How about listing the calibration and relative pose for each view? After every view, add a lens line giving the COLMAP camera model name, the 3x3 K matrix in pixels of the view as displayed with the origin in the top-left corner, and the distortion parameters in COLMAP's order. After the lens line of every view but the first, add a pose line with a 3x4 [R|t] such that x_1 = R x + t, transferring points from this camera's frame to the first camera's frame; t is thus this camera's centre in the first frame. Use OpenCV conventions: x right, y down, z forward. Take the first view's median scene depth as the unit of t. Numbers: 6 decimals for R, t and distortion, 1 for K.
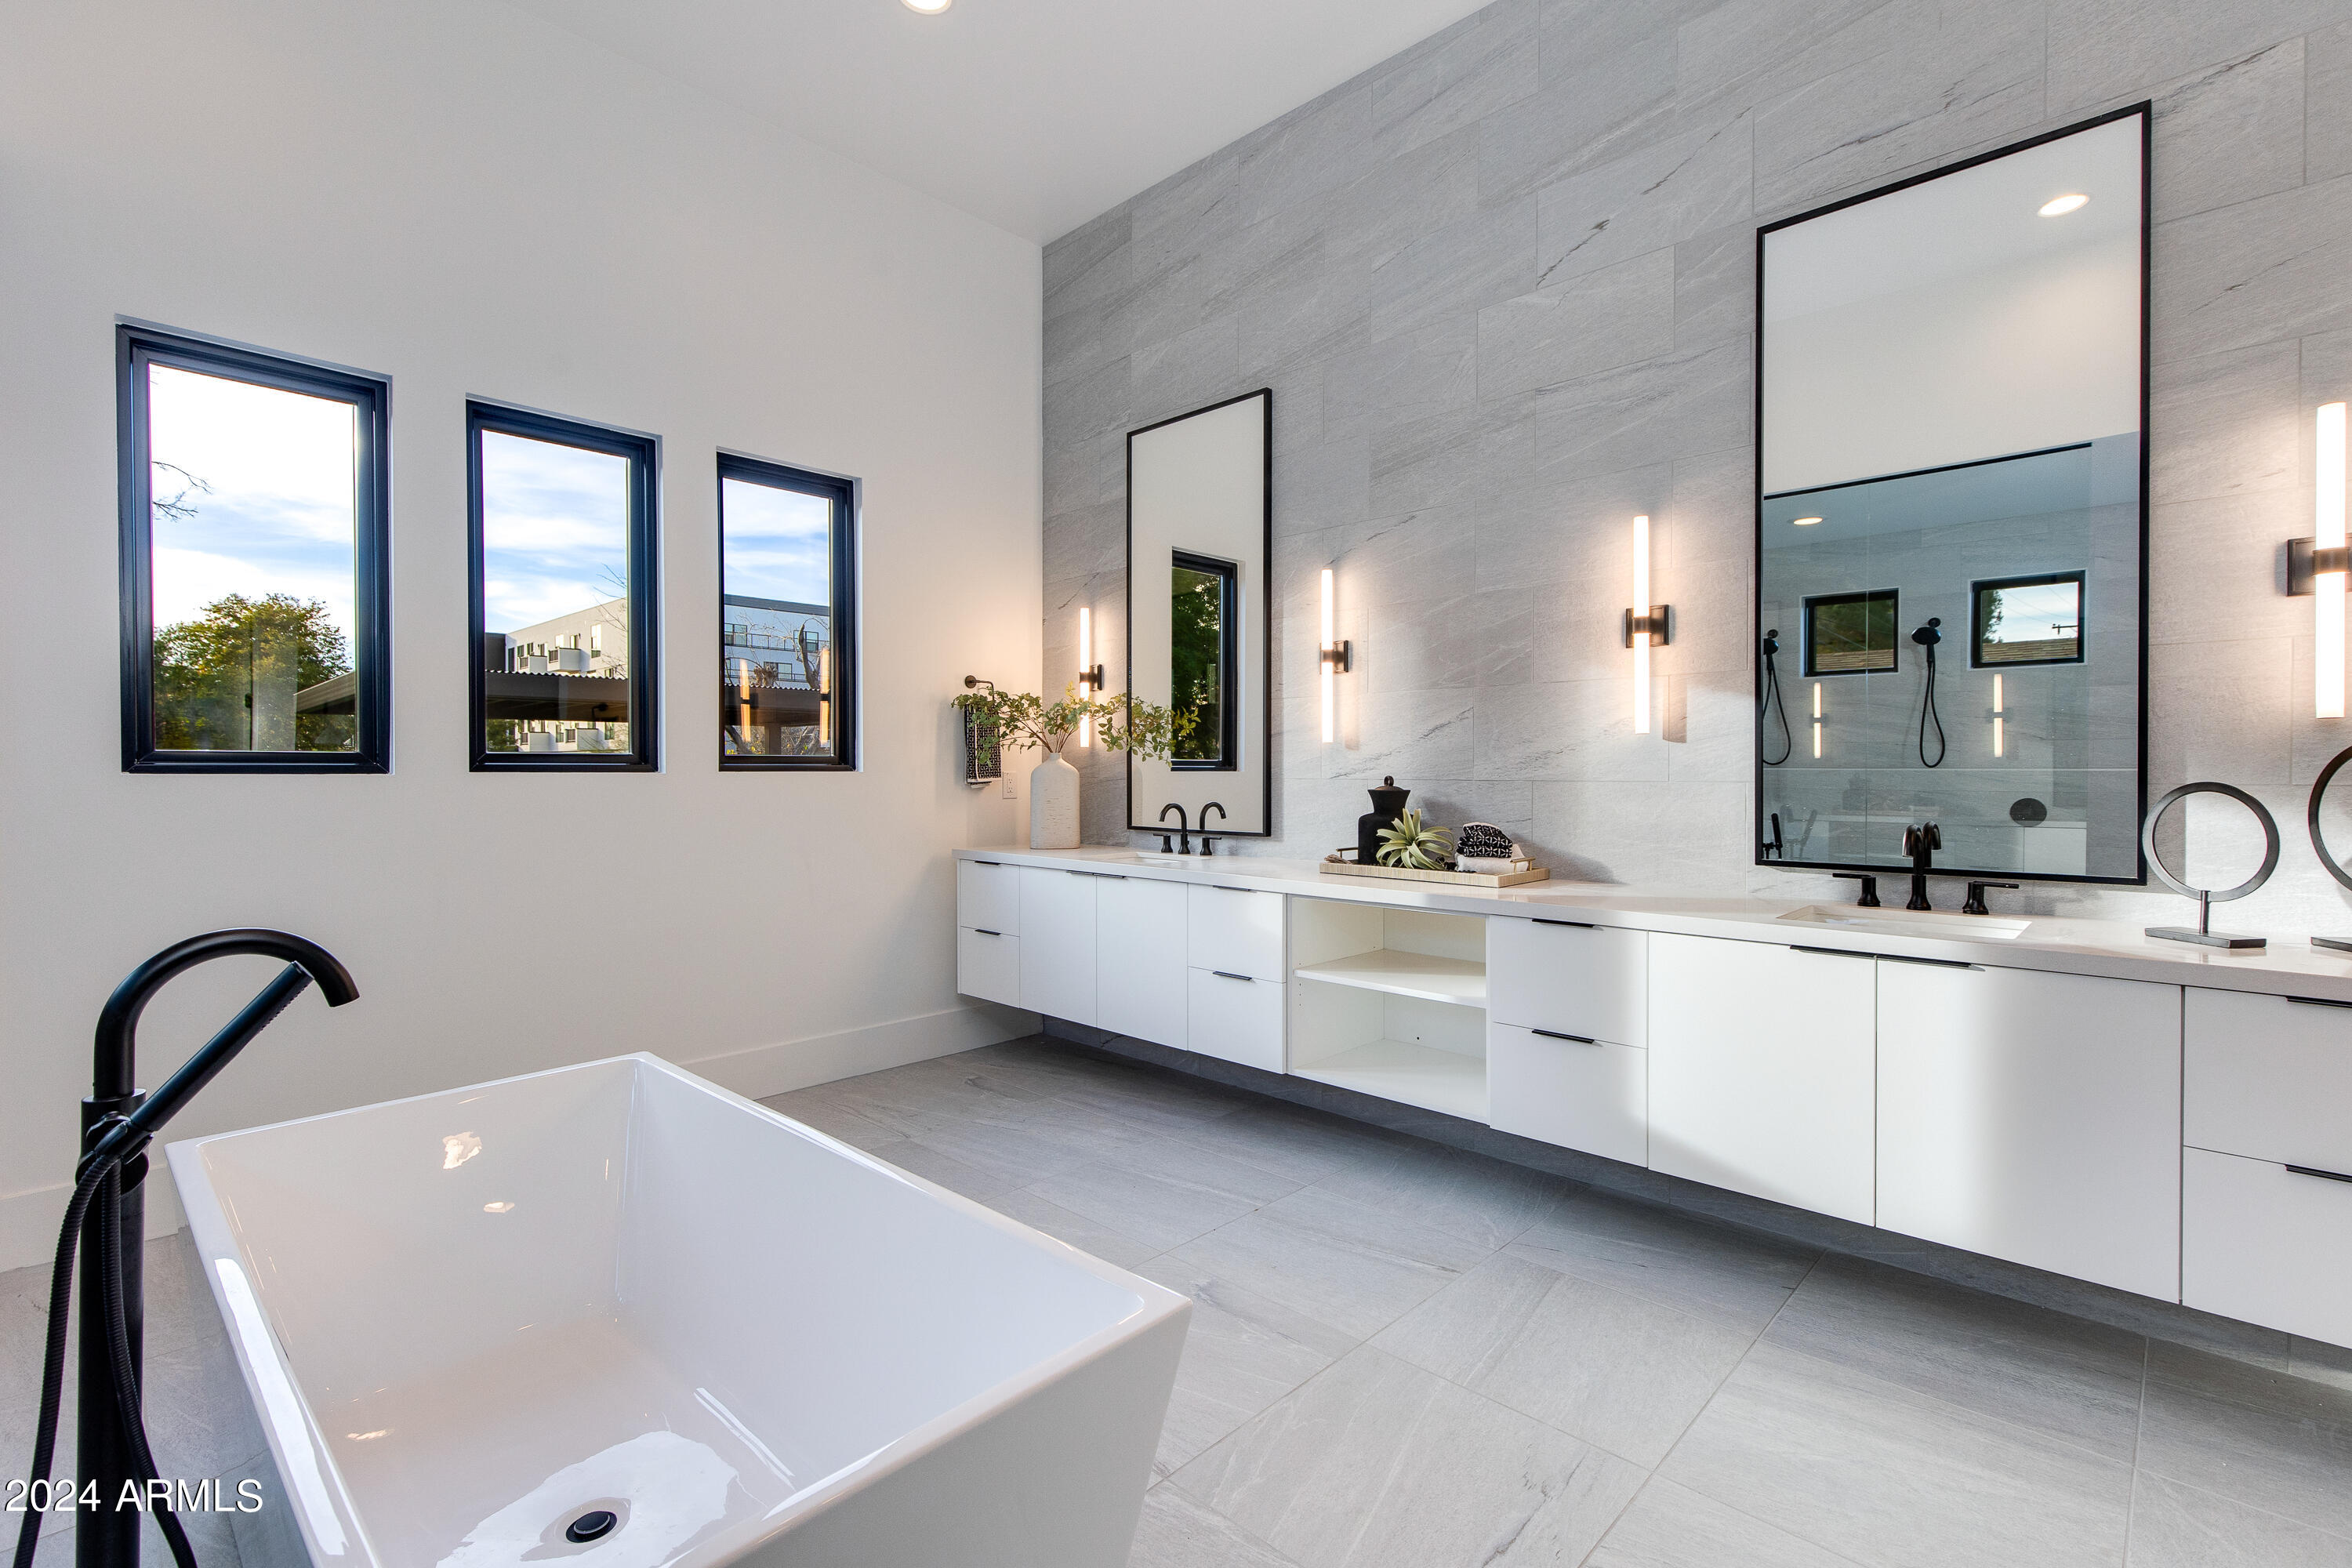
lens RADIAL K [[1085.1, 0, 1175.0], [0, 1085.1, 777.6], [0, 0, 1]] dist [0.001728, -0.000236]
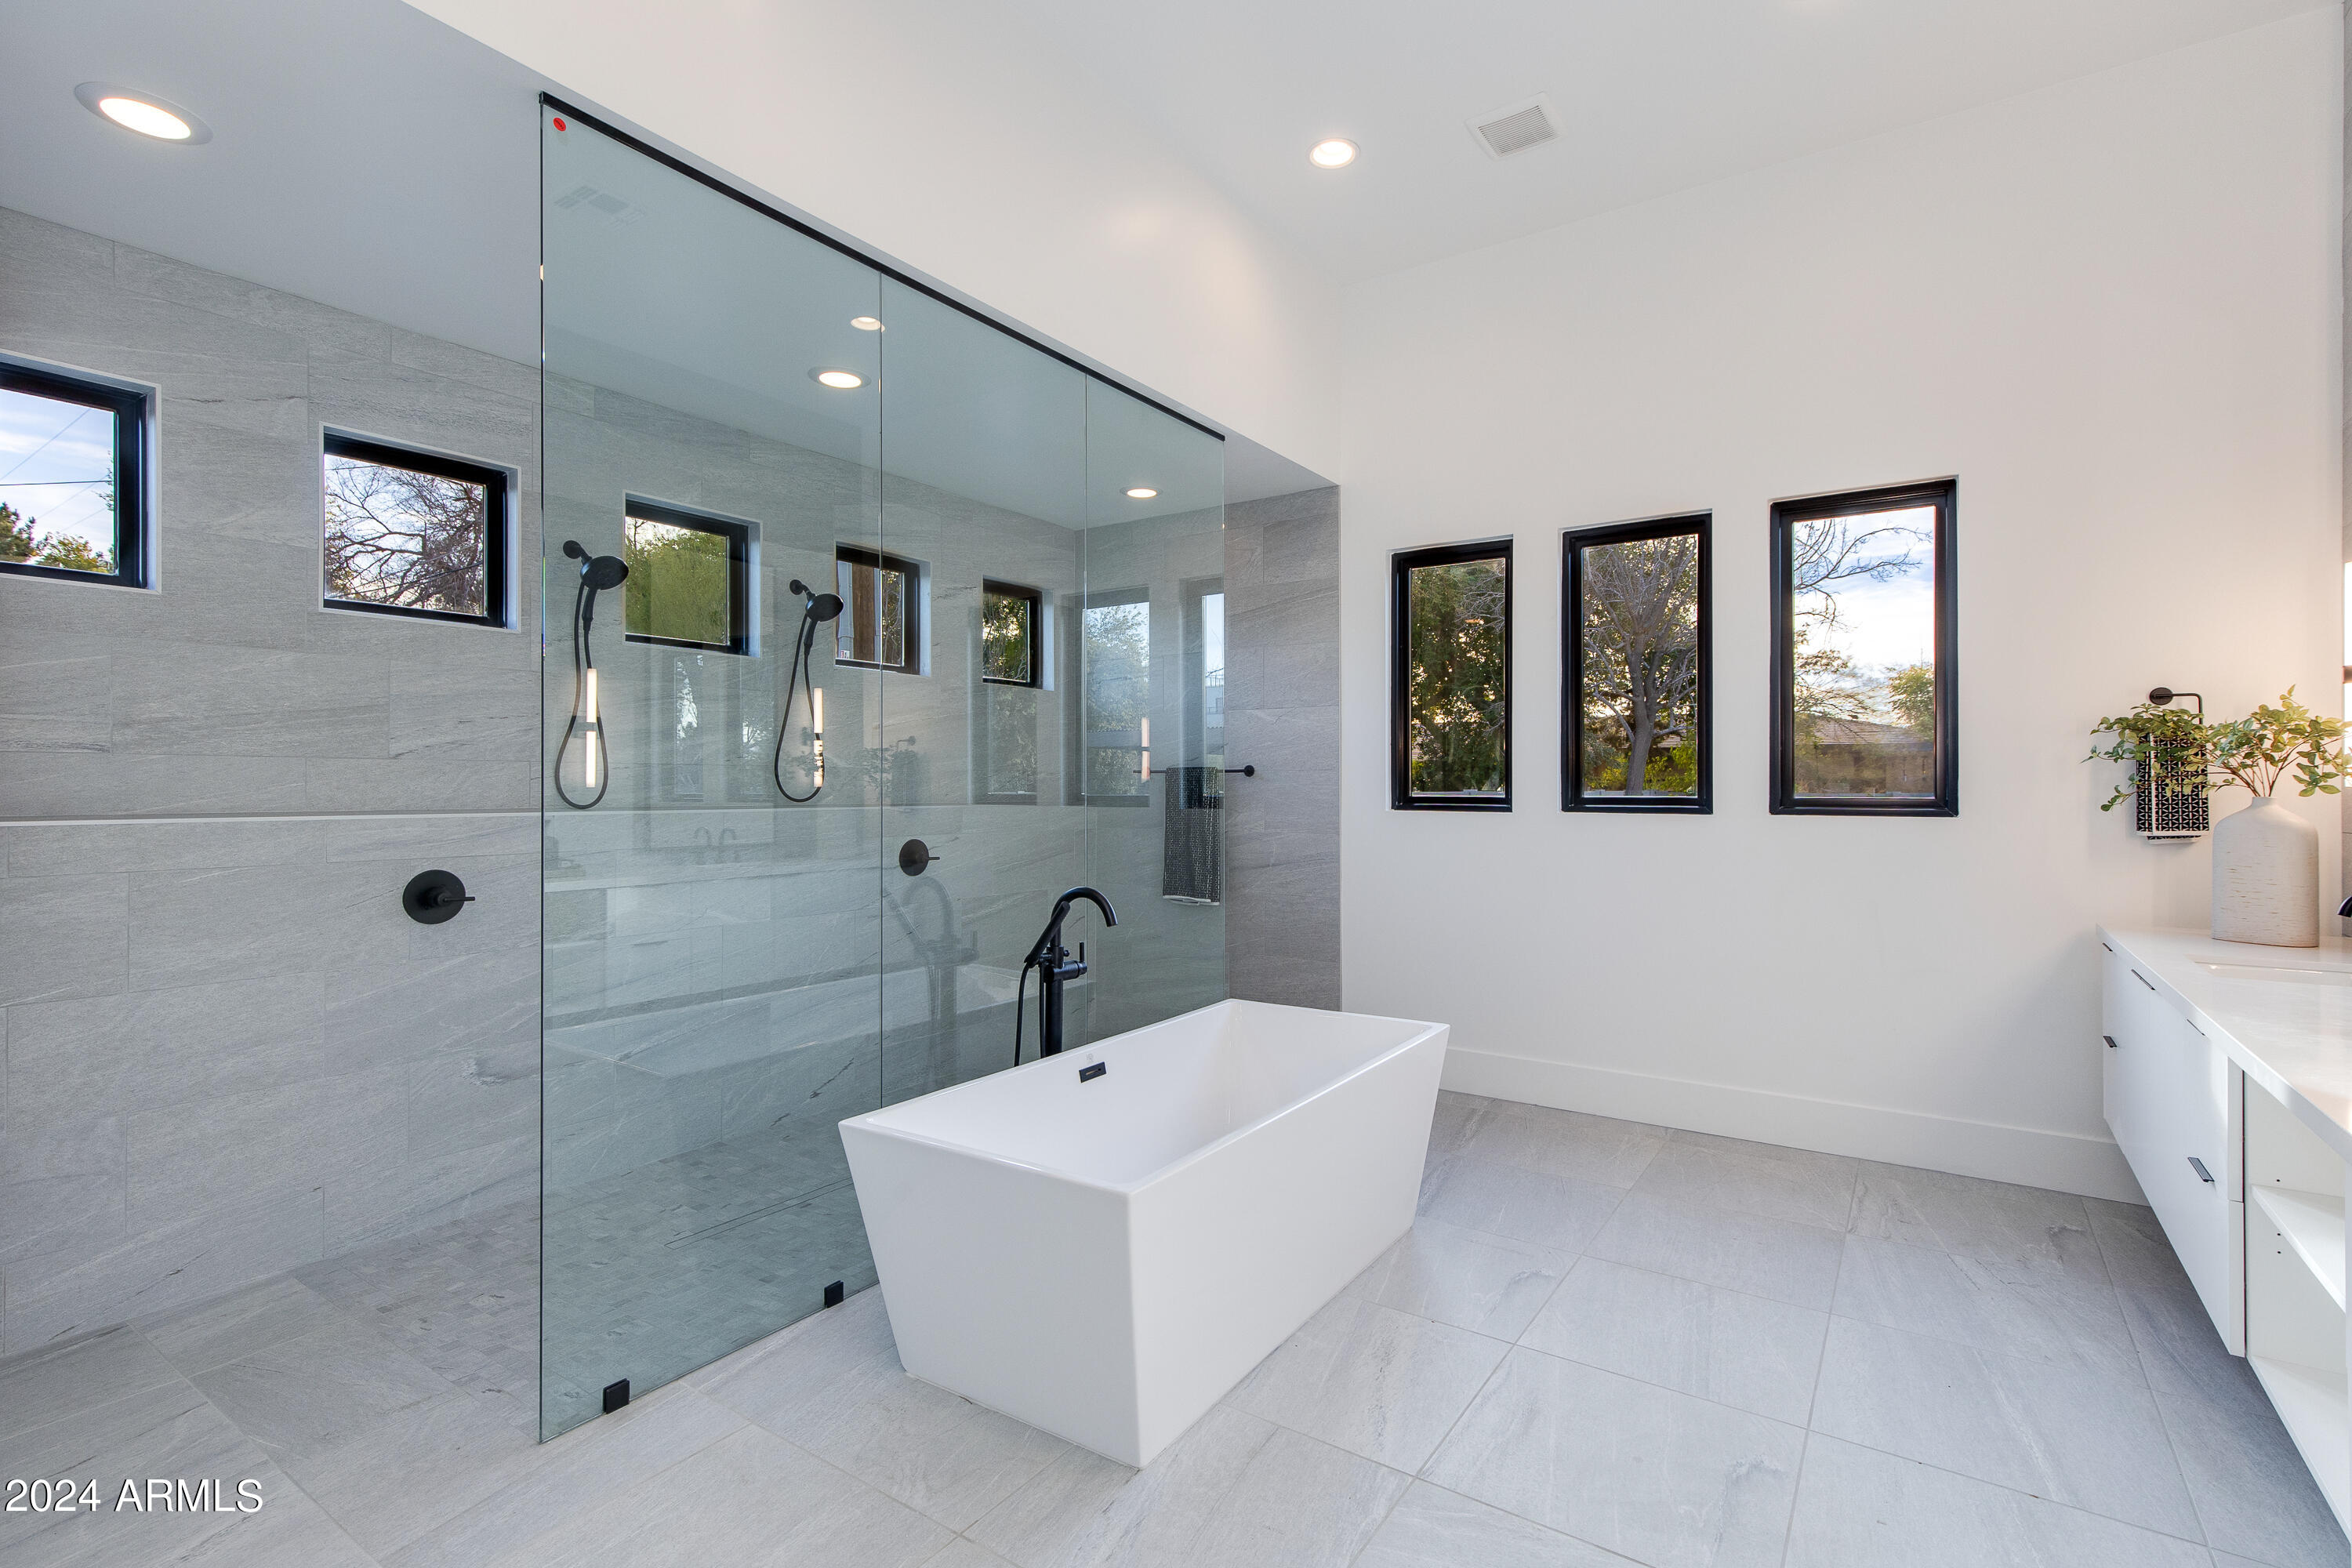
lens RADIAL K [[1085.1, 0, 1175.3], [0, 1085.1, 799.2], [0, 0, 1]] dist [0.001728, -0.000236]
pose [[0.106417, -0.003781, -0.994314, 0.502167], [-0.005629, 0.999974, -0.004405, -0.013847], [0.994306, 0.006066, 0.106393, 0.304914]]
